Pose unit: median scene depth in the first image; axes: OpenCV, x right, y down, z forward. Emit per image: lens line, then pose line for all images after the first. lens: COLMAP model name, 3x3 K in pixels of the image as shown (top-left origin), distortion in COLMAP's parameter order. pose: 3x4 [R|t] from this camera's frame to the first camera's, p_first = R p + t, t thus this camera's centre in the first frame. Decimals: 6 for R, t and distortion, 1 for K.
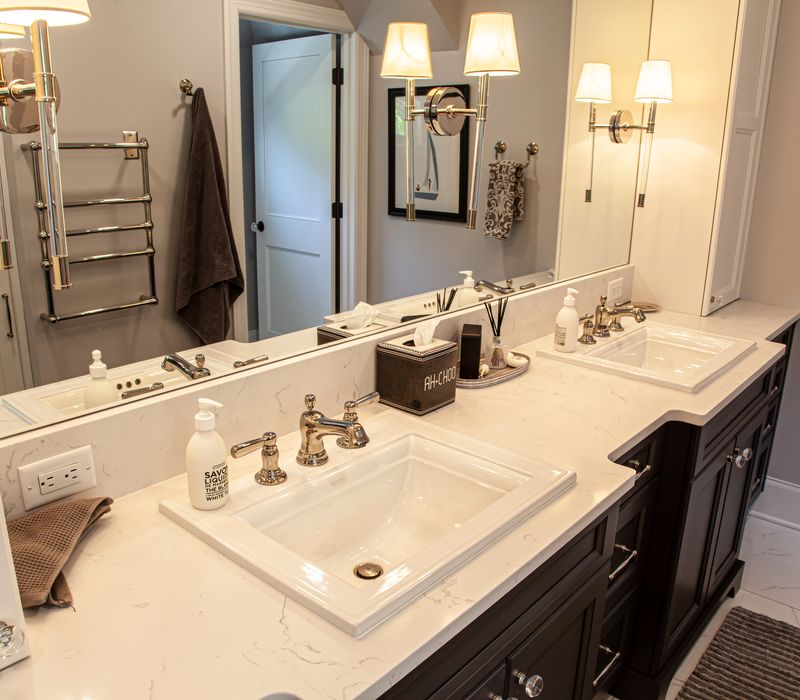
lens RADIAL K [[716.3, 0, 400.0], [0, 716.3, 350.0], [0, 0, 1]] dist [-0.084212, 0.010693]
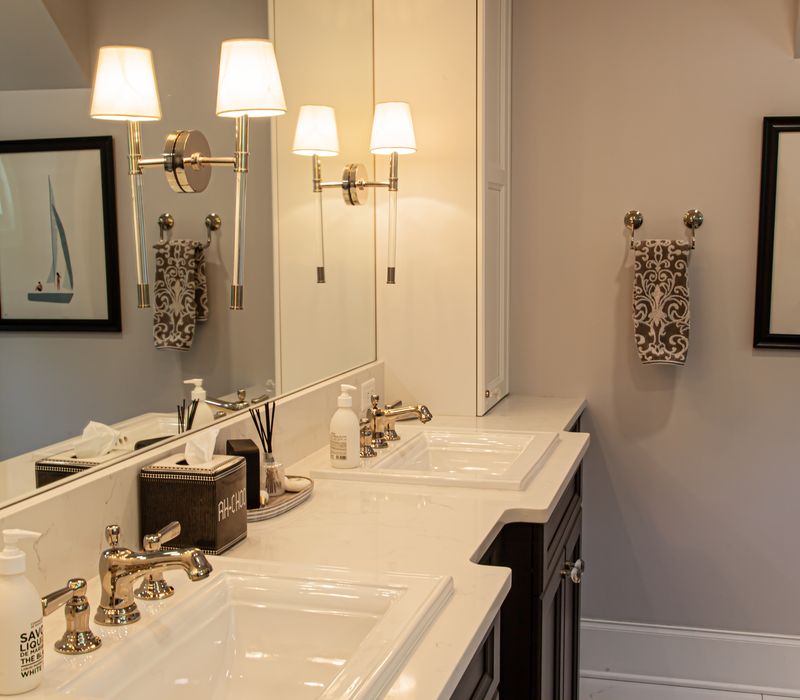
lens RADIAL K [[1104.3, 0, 400.0], [0, 1104.3, 350.0], [0, 0, 1]] dist [-0.007502, 0.025618]
pose [[0.907451, -0.071440, 0.414039, -0.193742], [0.143109, 0.979069, -0.144721, 0.057044], [-0.395034, 0.190580, 0.898681, -0.103841]]
